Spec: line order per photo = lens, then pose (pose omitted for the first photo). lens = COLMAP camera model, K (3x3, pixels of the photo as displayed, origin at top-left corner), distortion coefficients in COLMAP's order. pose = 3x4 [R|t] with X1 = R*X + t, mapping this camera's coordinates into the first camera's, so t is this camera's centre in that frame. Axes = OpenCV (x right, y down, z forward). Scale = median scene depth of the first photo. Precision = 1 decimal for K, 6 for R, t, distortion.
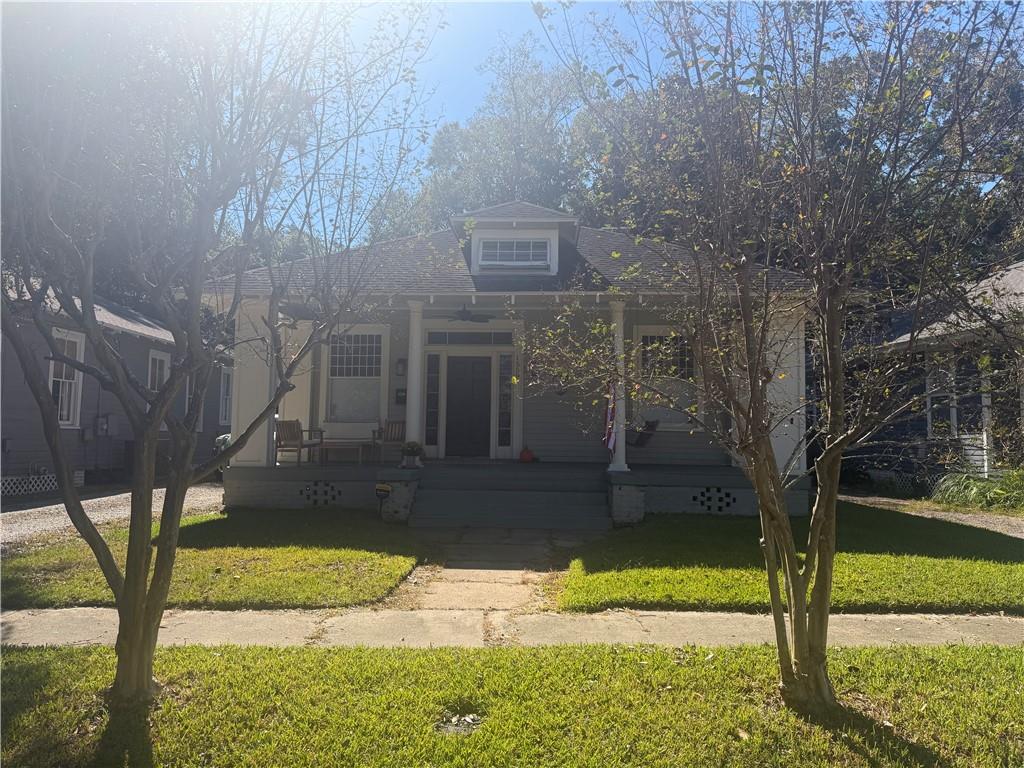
lens RADIAL K [[743.9, 0, 512.0], [0, 743.9, 384.0], [0, 0, 1]] dist [0.084677, -0.250733]
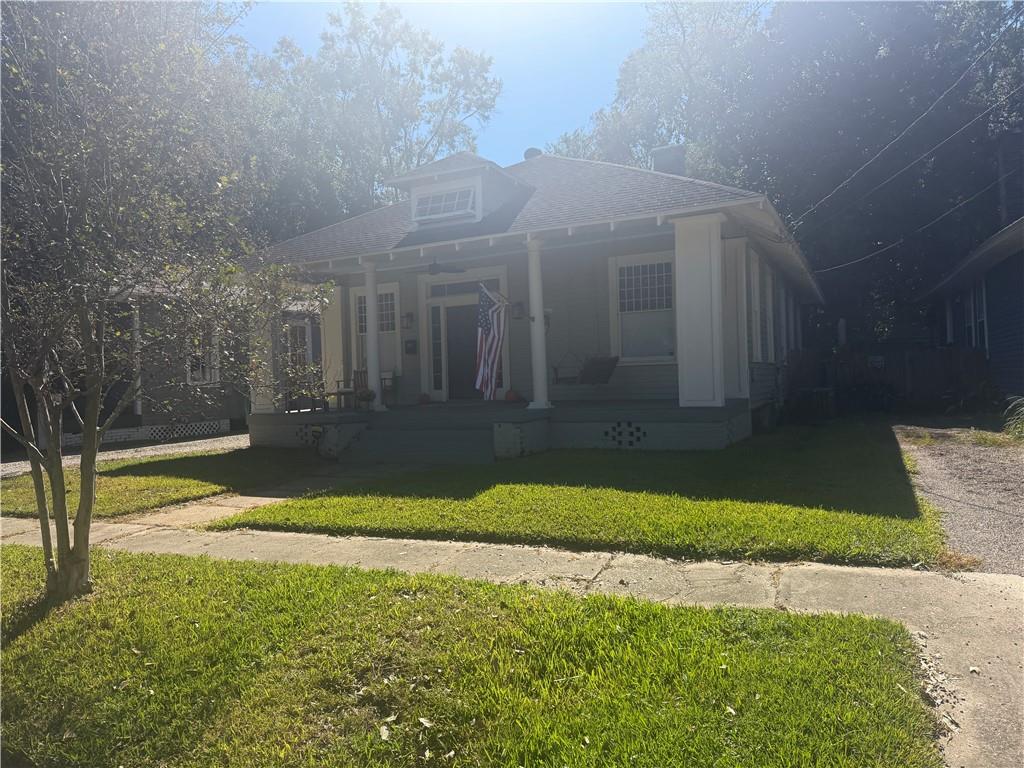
lens RADIAL K [[743.9, 0, 512.0], [0, 743.9, 384.0], [0, 0, 1]] dist [0.084677, -0.250733]
pose [[0.911191, -0.045410, -0.409475, 0.536698], [0.076869, 0.995192, 0.060688, 0.019185], [0.404750, -0.086775, 0.910301, 0.063141]]
